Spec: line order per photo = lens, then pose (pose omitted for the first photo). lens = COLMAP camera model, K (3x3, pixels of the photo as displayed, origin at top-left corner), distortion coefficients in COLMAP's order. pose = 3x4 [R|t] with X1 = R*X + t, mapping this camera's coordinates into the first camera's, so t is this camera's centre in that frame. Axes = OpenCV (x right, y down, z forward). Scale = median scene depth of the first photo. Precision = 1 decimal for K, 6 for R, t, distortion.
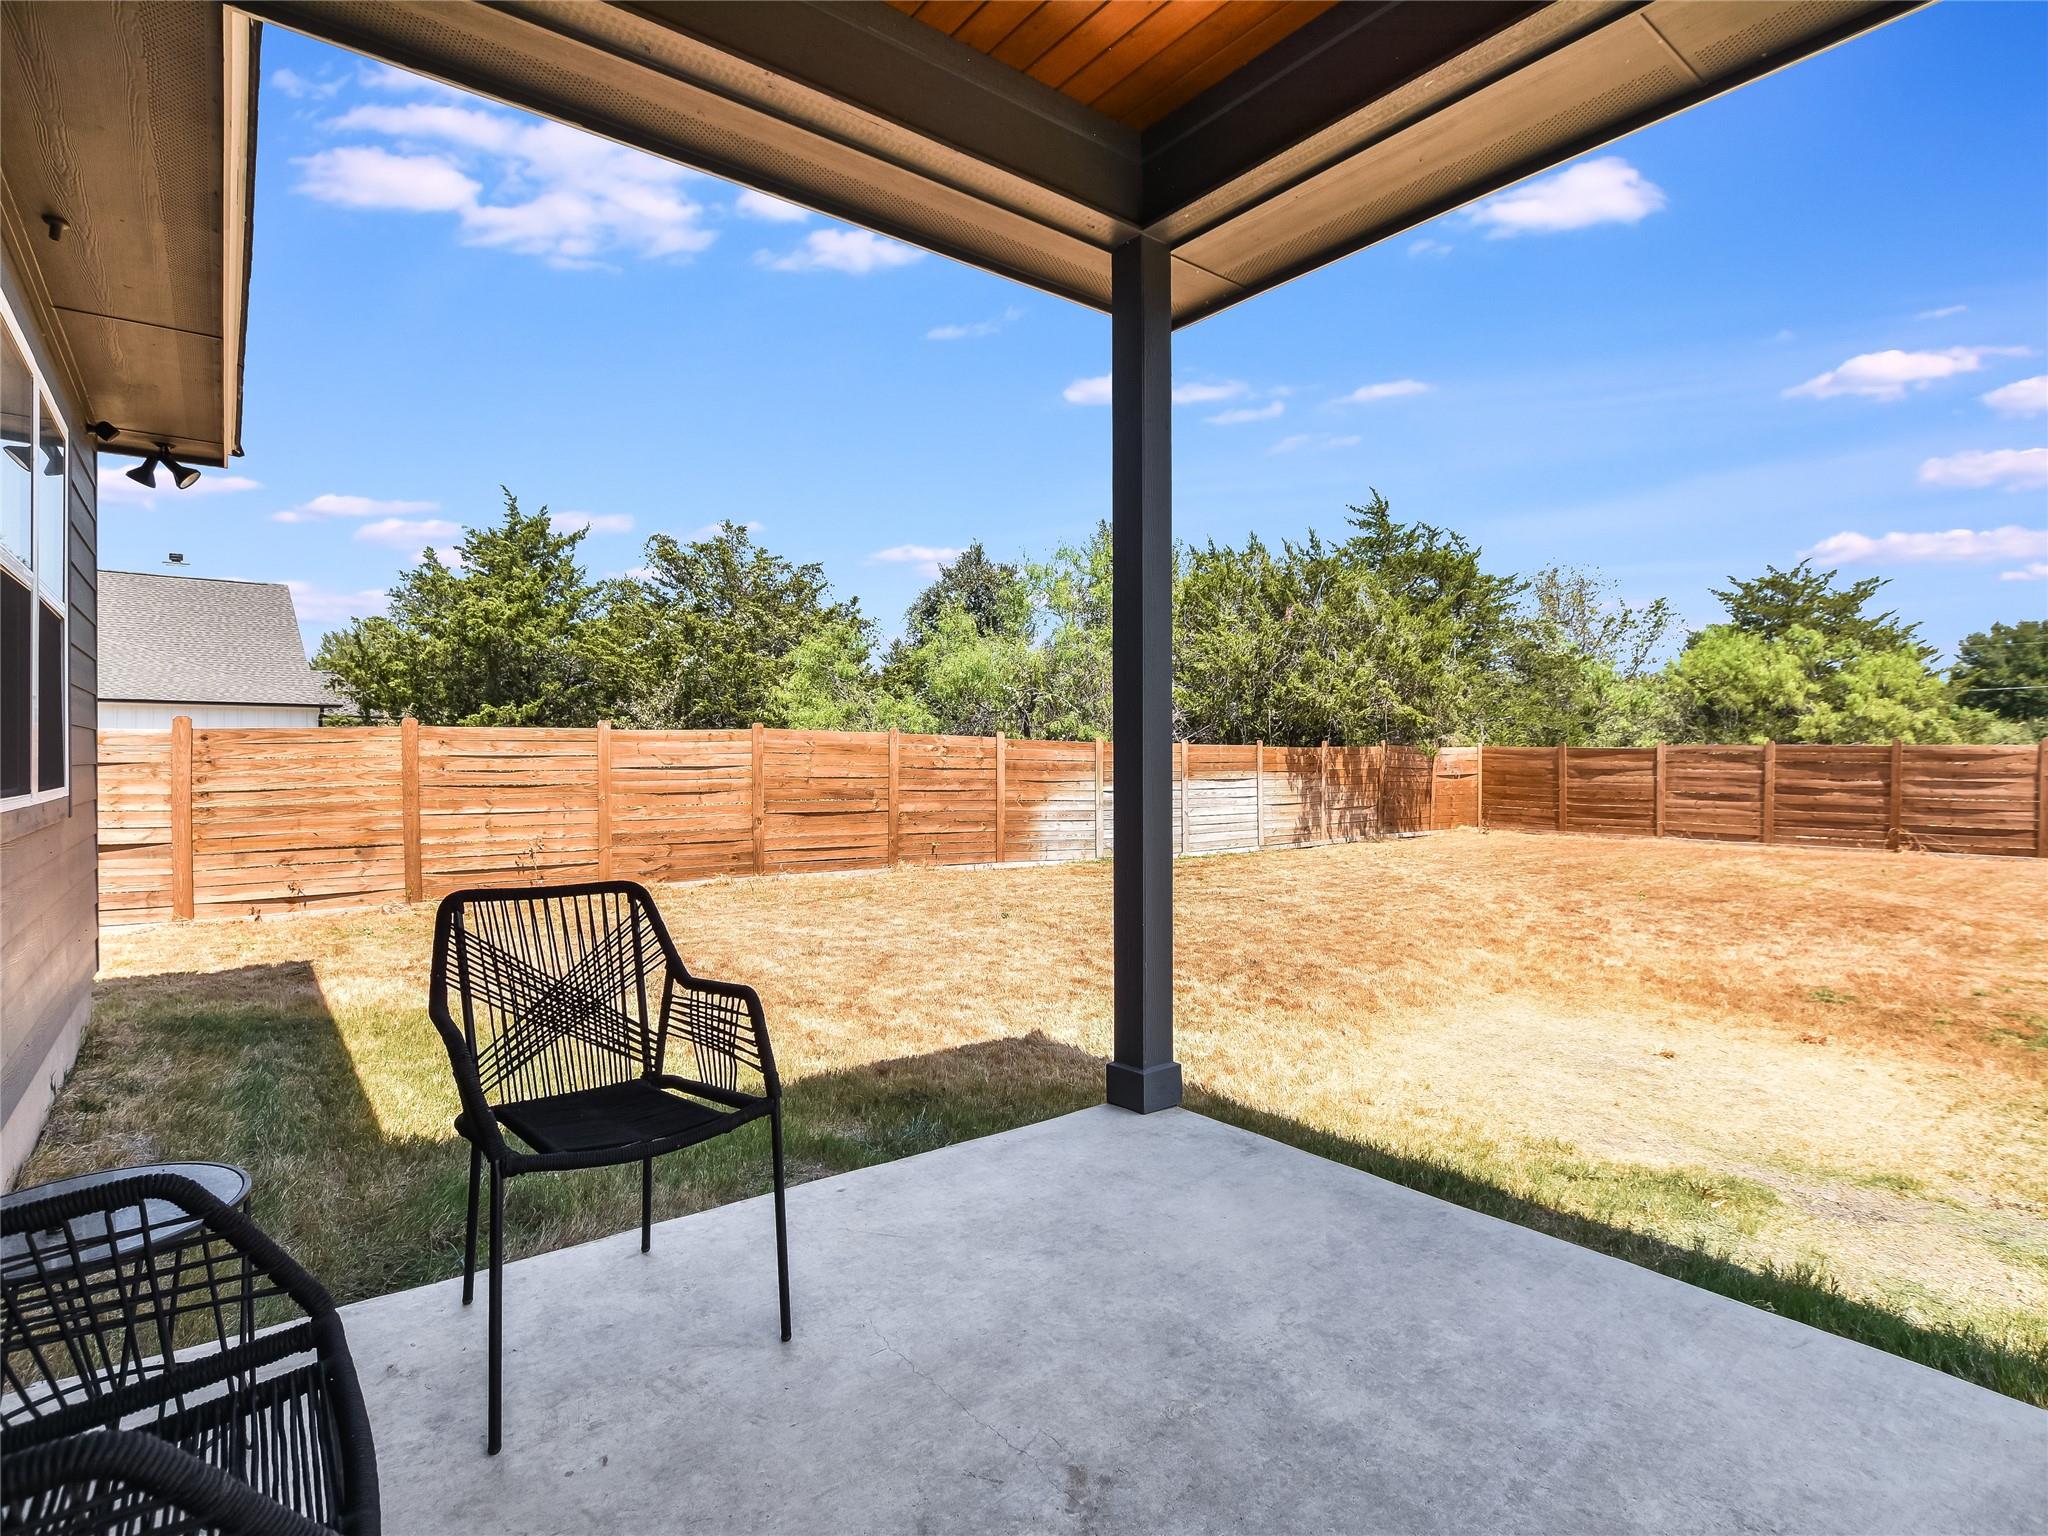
lens RADIAL K [[1019.8, 0, 1025.0], [0, 1019.8, 769.8], [0, 0, 1]] dist [-0.037191, 0.006162]
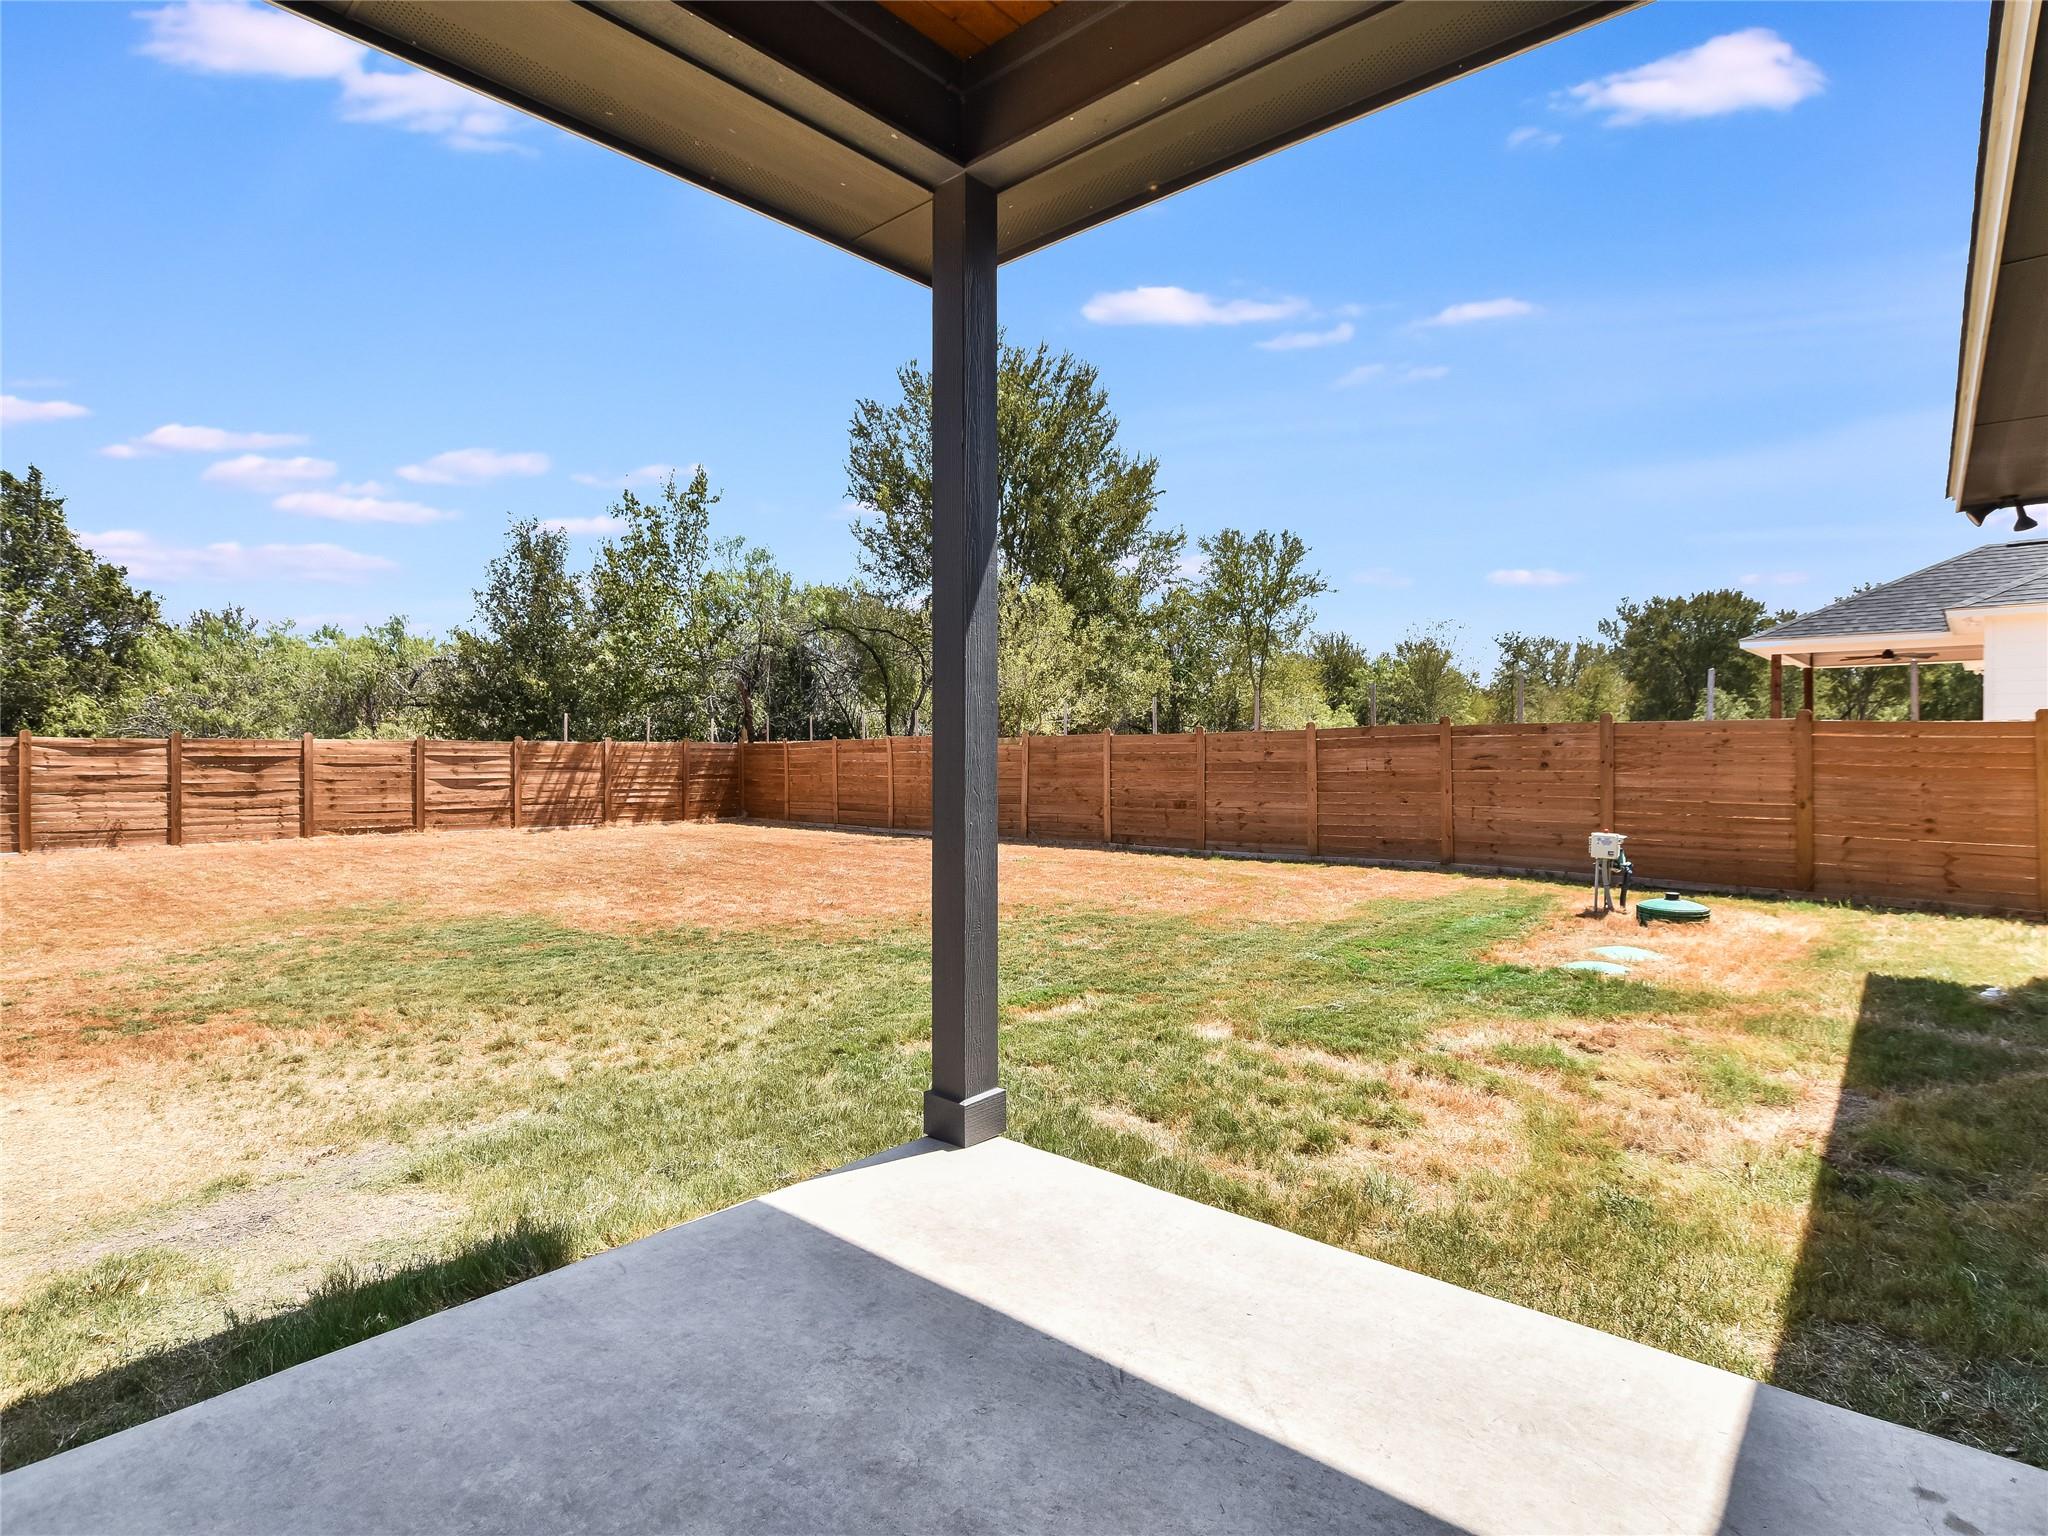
lens RADIAL K [[1019.8, 0, 1025.0], [0, 1019.8, 769.8], [0, 0, 1]] dist [-0.037191, 0.006162]
pose [[-0.176584, -0.018242, 0.984116, -0.254413], [0.009127, 0.999755, 0.020169, -0.011982], [-0.984243, 0.012543, -0.176375, 0.422351]]
